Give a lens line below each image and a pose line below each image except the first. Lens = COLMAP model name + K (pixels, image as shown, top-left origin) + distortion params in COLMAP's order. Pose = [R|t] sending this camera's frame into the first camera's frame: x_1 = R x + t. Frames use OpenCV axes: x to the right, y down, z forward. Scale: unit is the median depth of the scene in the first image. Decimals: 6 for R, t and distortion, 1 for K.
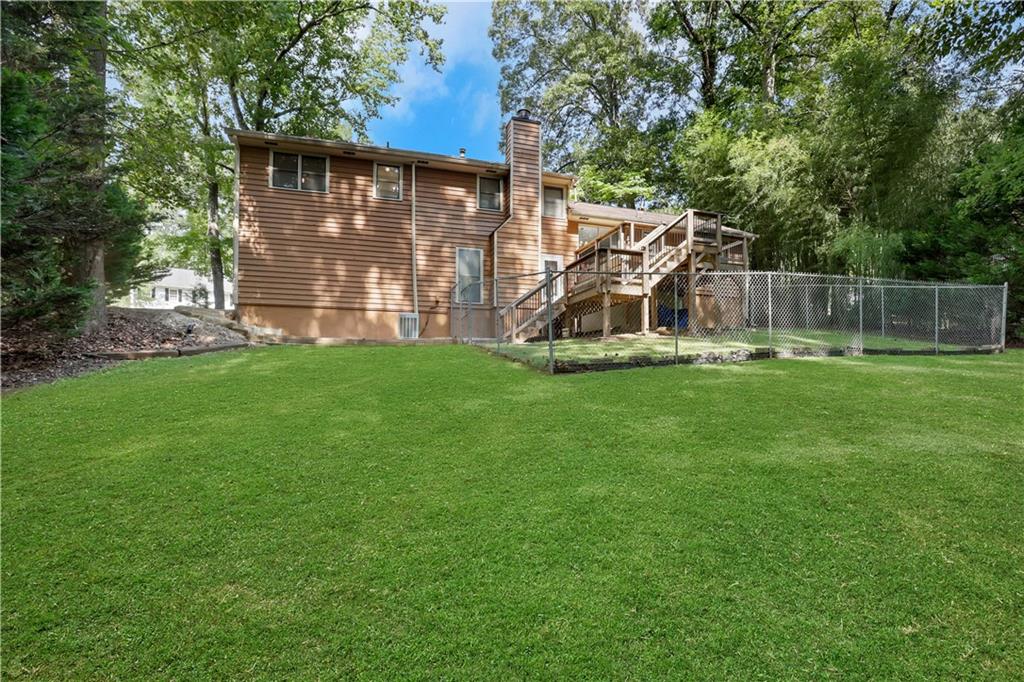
lens RADIAL K [[487.8, 0, 492.0], [0, 487.8, 400.1], [0, 0, 1]] dist [-0.012641, 0.001565]
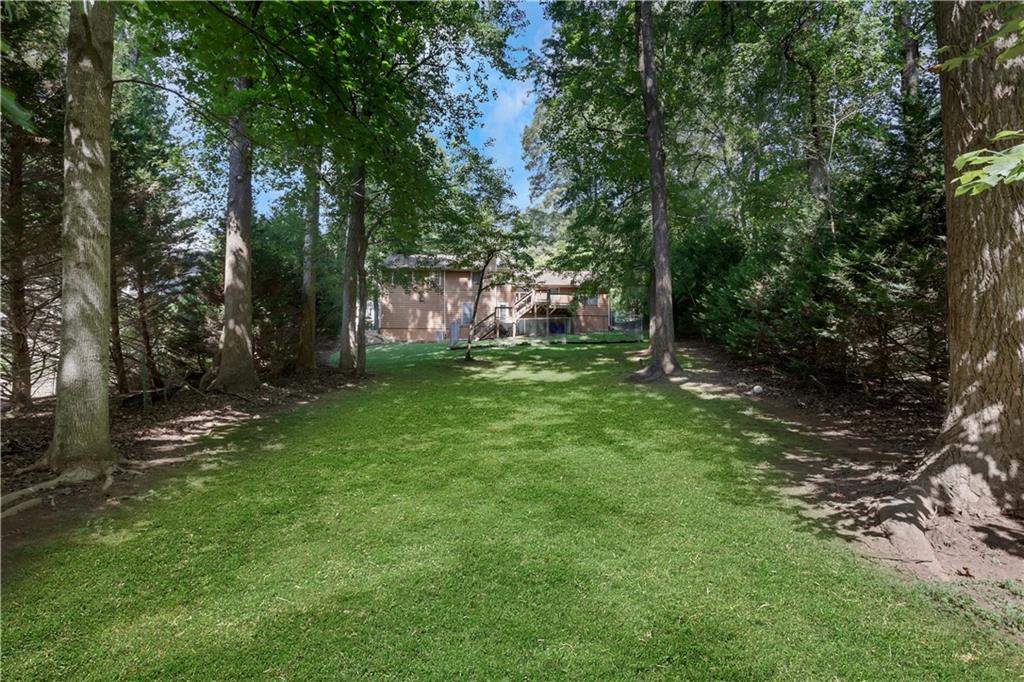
lens RADIAL K [[487.8, 0, 515.4], [0, 487.8, 340.0], [0, 0, 1]] dist [-0.012641, 0.001565]
pose [[0.963314, -0.015002, -0.267957, 0.825378], [-0.014479, 0.994077, -0.107708, 0.133579], [0.267985, 0.107637, 0.957391, -1.237224]]
